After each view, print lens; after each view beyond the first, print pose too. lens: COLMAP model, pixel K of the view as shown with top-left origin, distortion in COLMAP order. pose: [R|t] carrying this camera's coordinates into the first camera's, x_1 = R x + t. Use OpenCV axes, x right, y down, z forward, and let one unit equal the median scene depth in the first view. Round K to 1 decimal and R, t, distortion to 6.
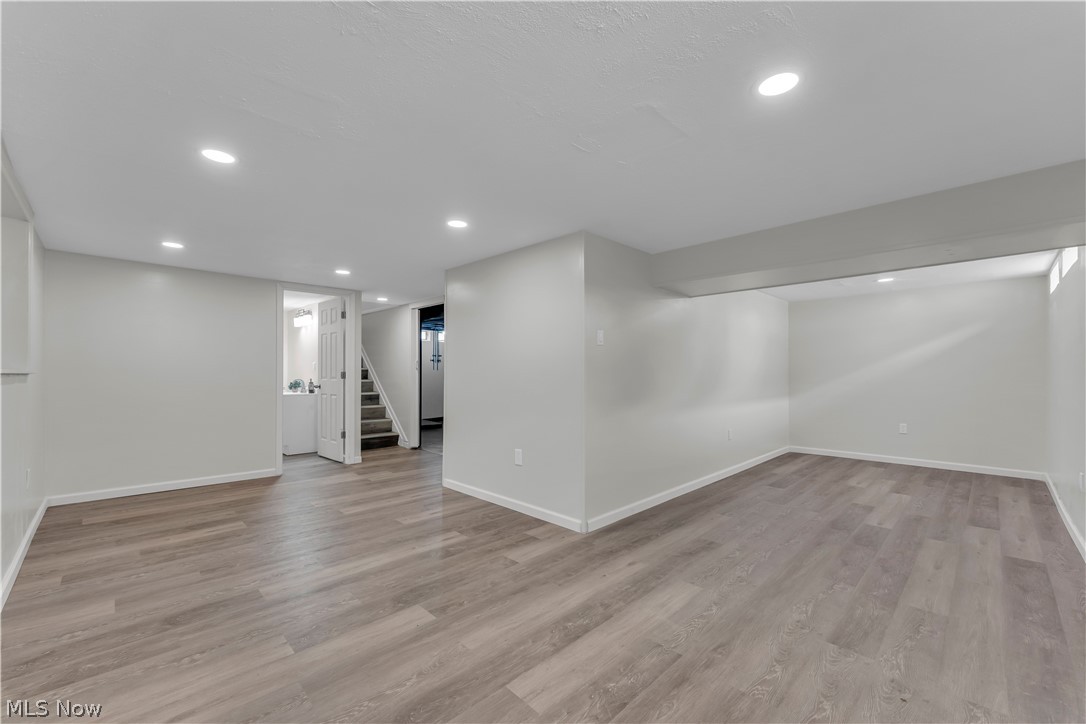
lens RADIAL K [[444.1, 0, 545.1], [0, 444.1, 366.9], [0, 0, 1]] dist [0.001701, 0.000014]
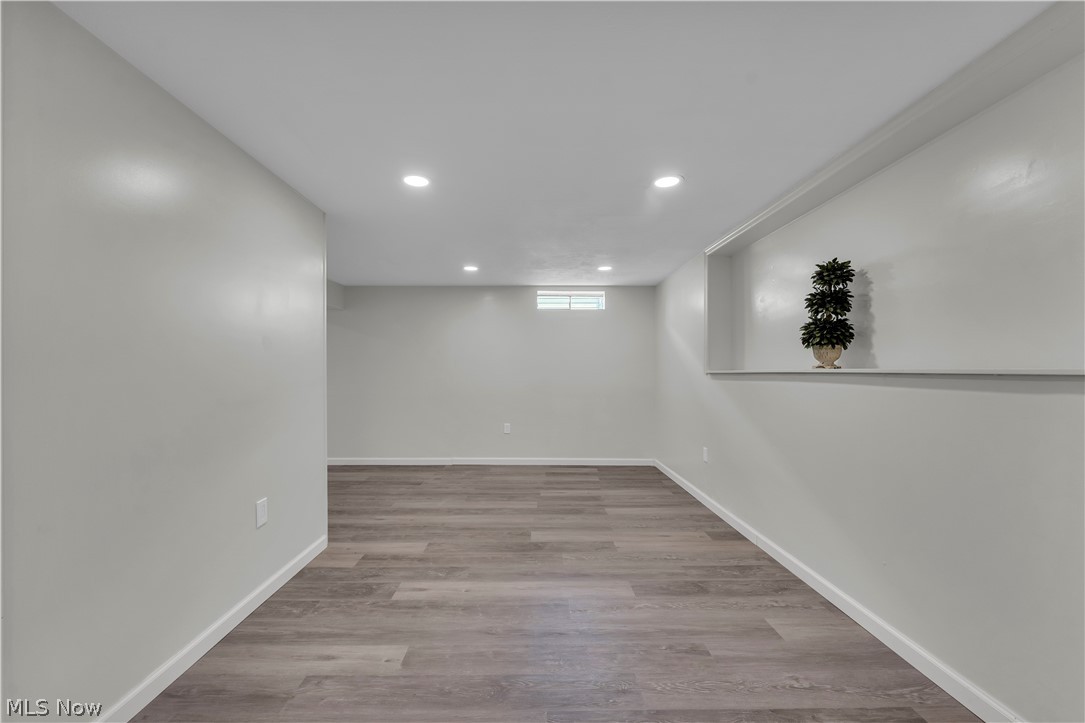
lens RADIAL K [[443.6, 0, 541.0], [0, 443.6, 365.8], [0, 0, 1]] dist [0.001701, 0.000014]
pose [[-0.726445, 0.006853, 0.687191, -1.094755], [-0.008749, 0.999777, -0.019219, 0.025815], [-0.687169, -0.019974, -0.726223, 1.743559]]
